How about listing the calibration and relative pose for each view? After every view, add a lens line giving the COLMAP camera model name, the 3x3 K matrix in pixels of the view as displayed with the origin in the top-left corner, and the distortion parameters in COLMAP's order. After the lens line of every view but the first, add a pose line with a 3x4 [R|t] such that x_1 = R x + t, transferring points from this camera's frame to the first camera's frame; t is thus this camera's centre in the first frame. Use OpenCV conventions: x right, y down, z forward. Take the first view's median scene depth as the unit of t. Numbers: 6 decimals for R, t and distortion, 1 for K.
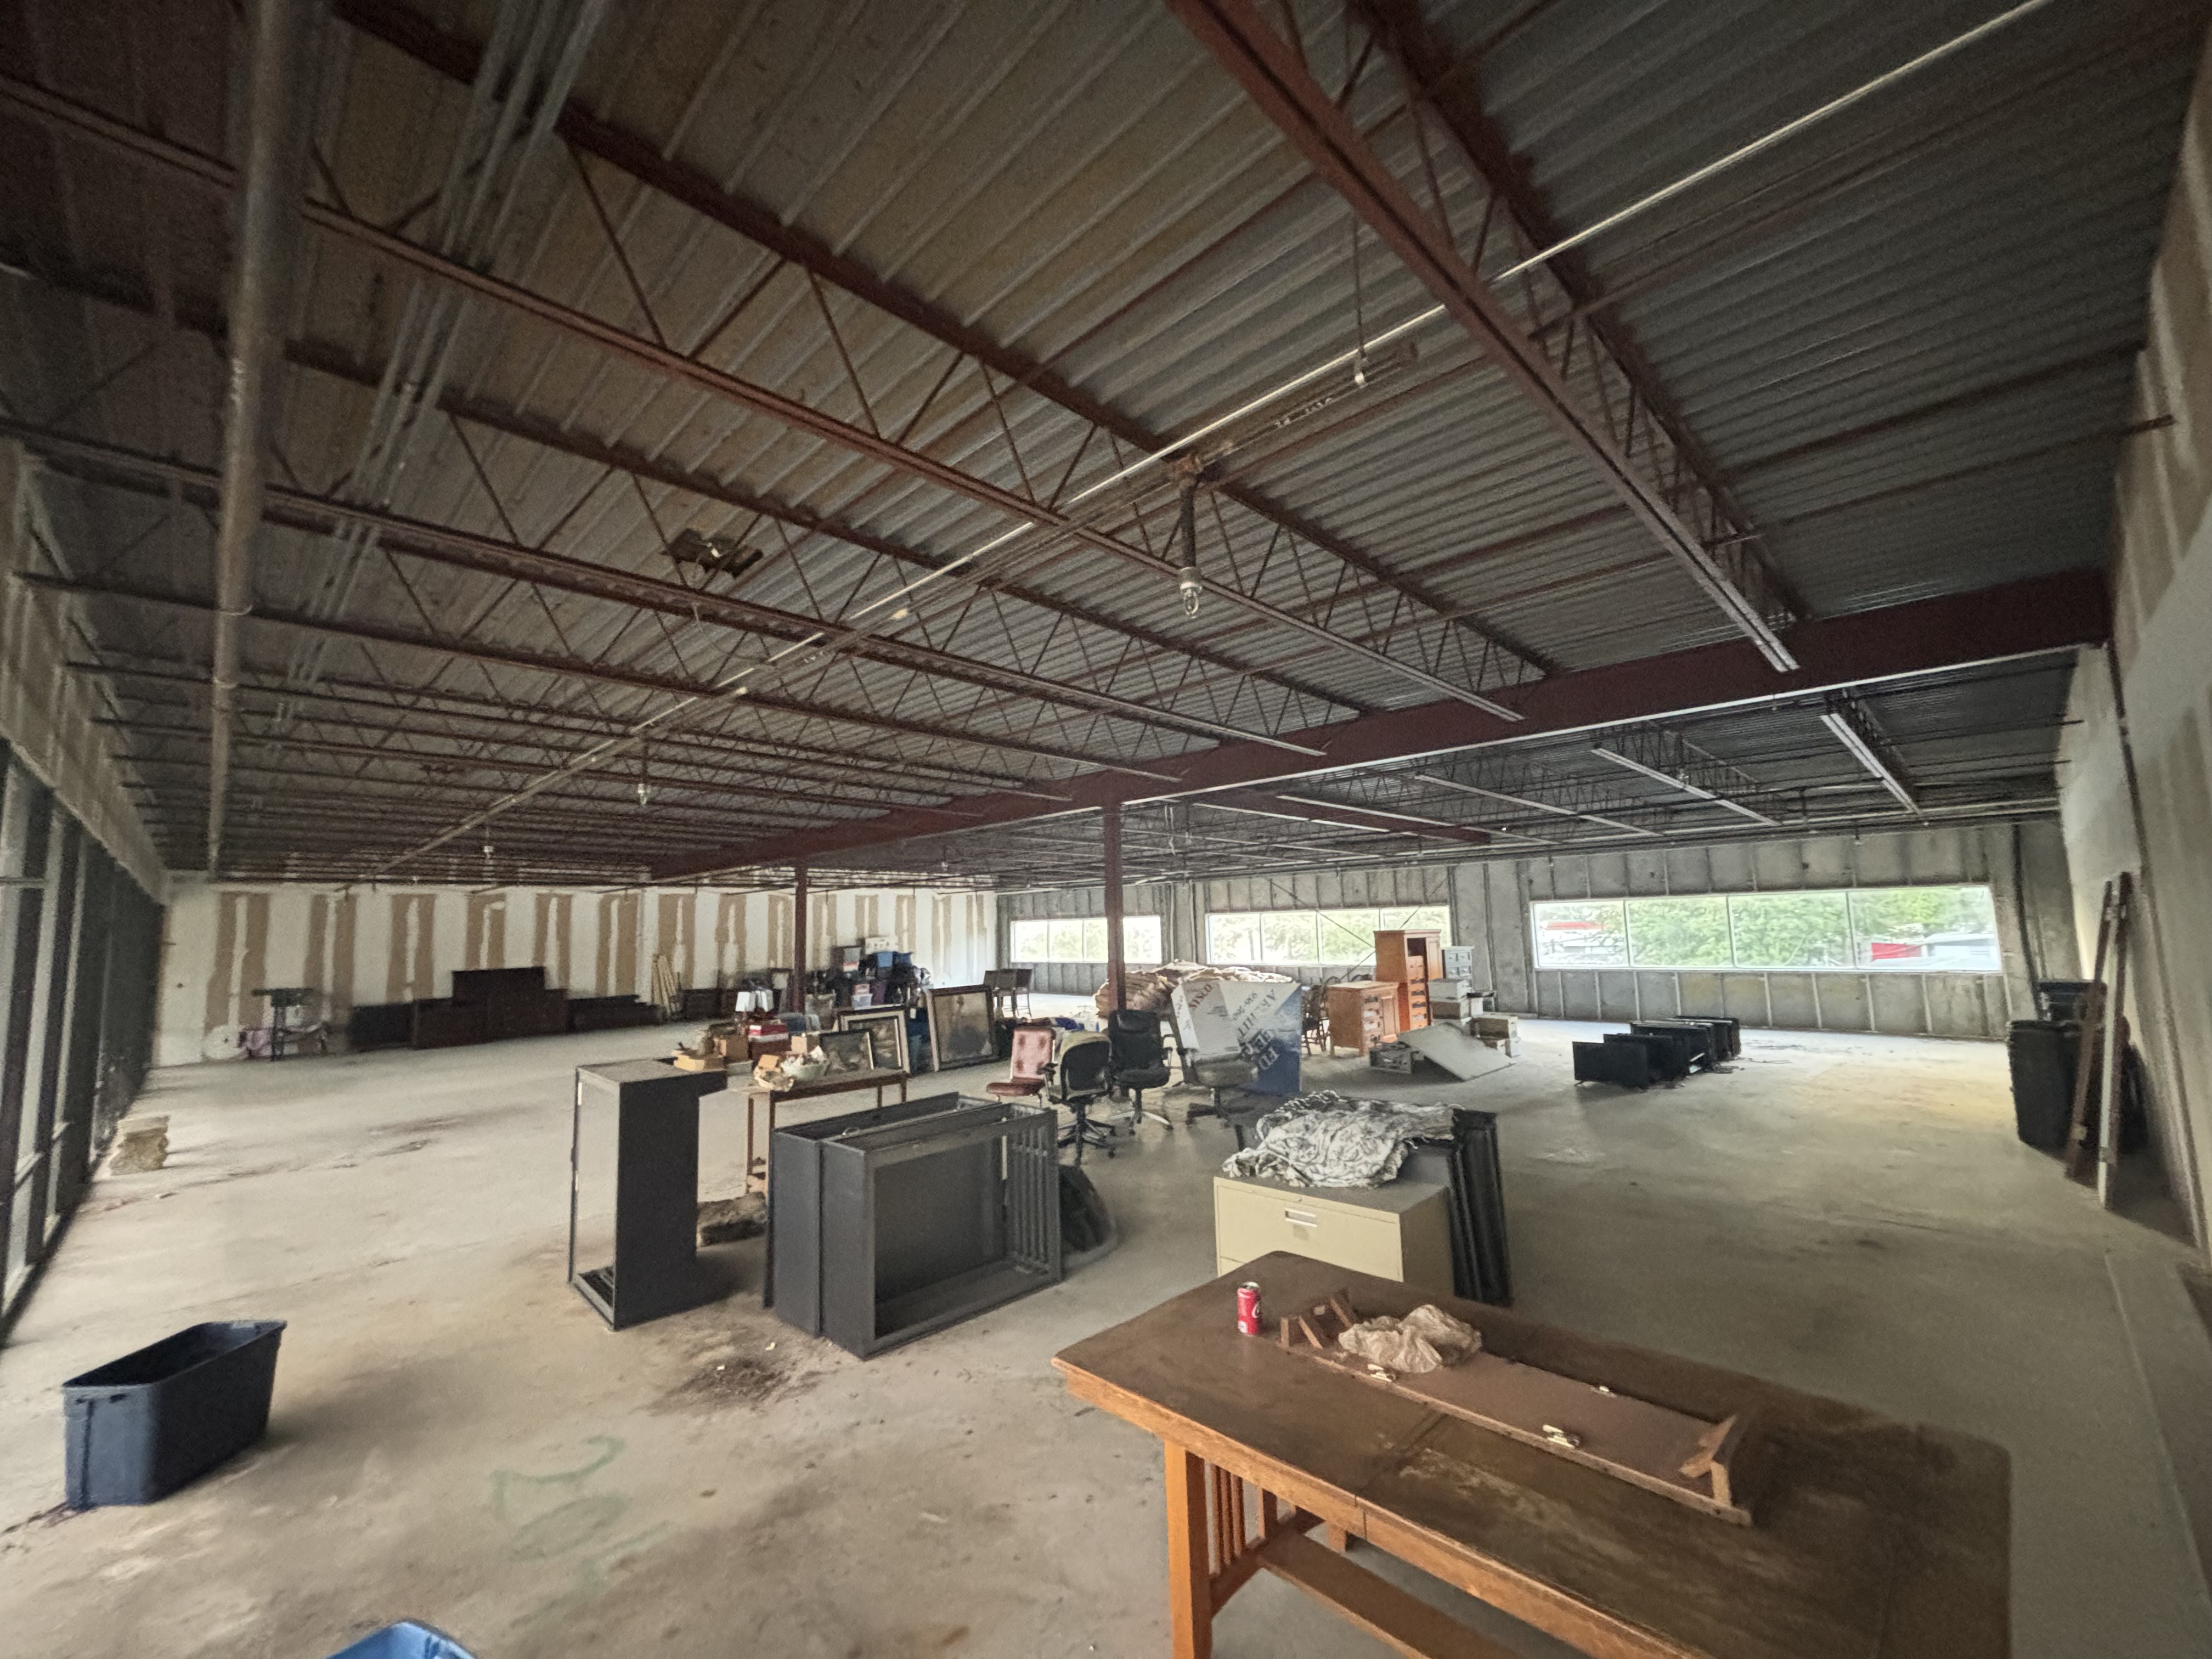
lens RADIAL K [[897.8, 0, 1094.6], [0, 897.8, 827.6], [0, 0, 1]] dist [-0.010358, 0.006338]
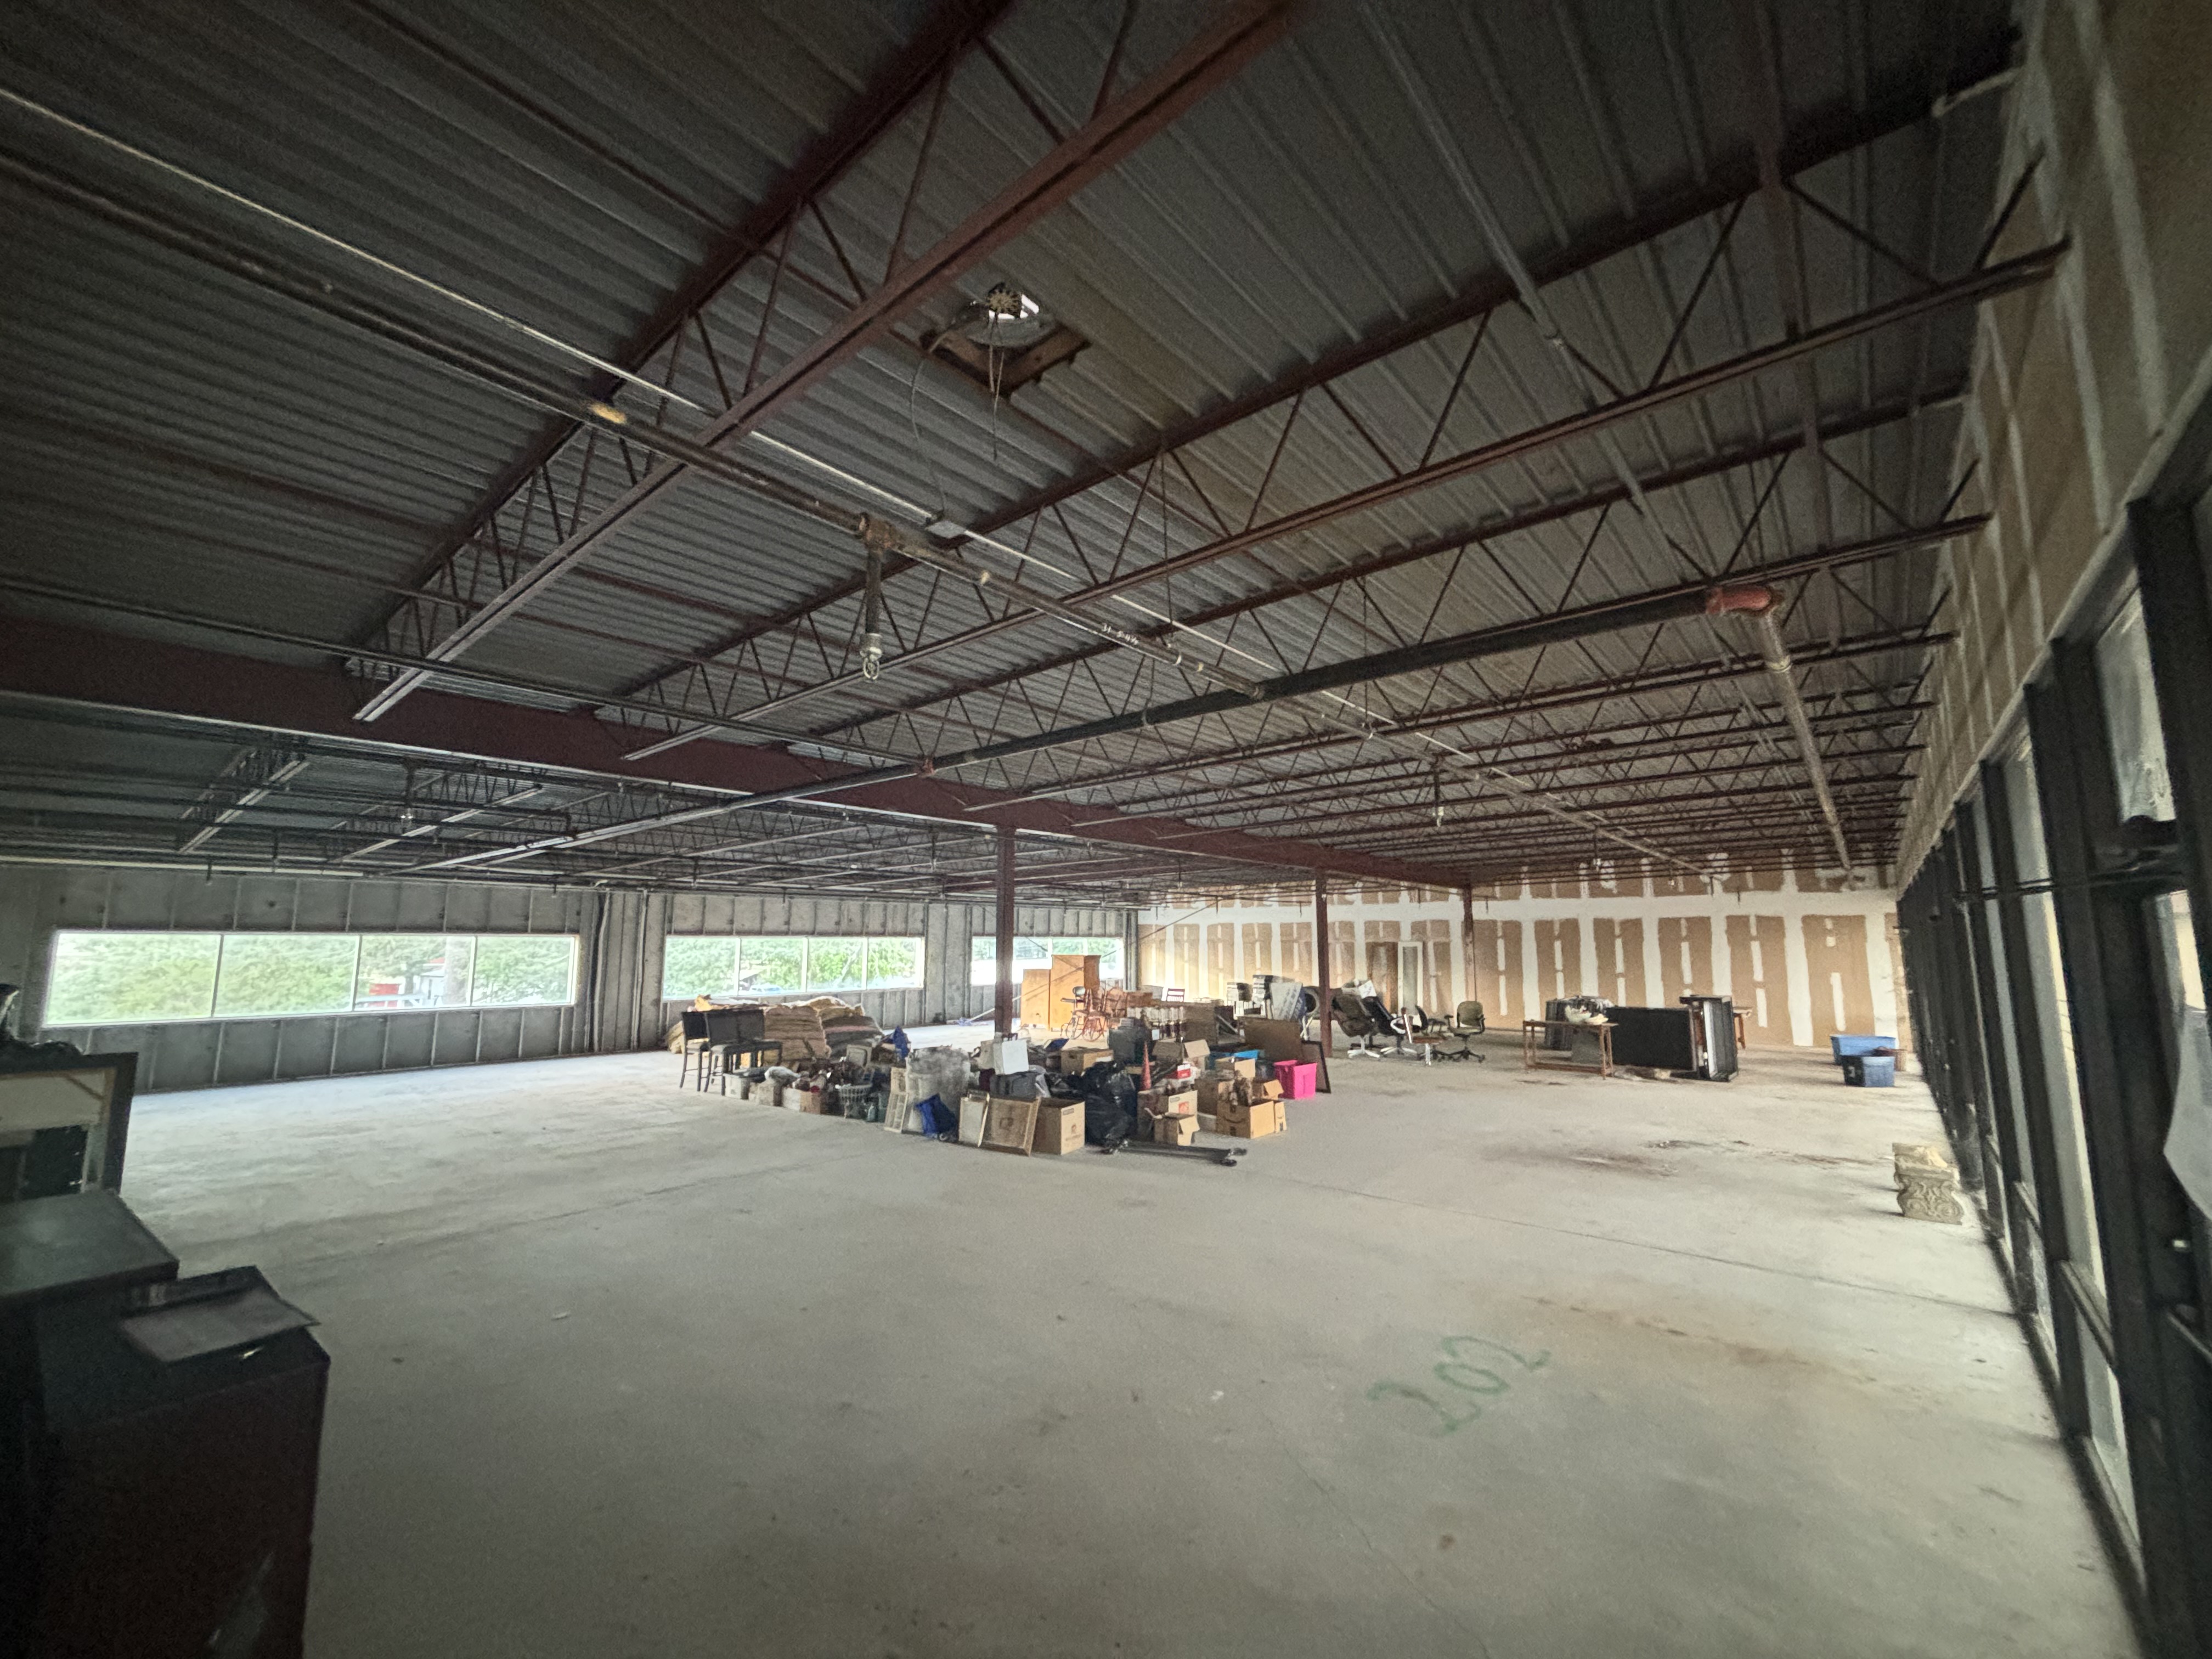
lens RADIAL K [[897.8, 0, 1098.3], [0, 897.8, 834.6], [0, 0, 1]] dist [-0.010358, 0.006338]
pose [[-0.083324, 0.150192, 0.985139, -0.767425], [-0.102296, 0.982066, -0.158375, 0.105370], [-0.991258, -0.113972, -0.066466, 0.761954]]
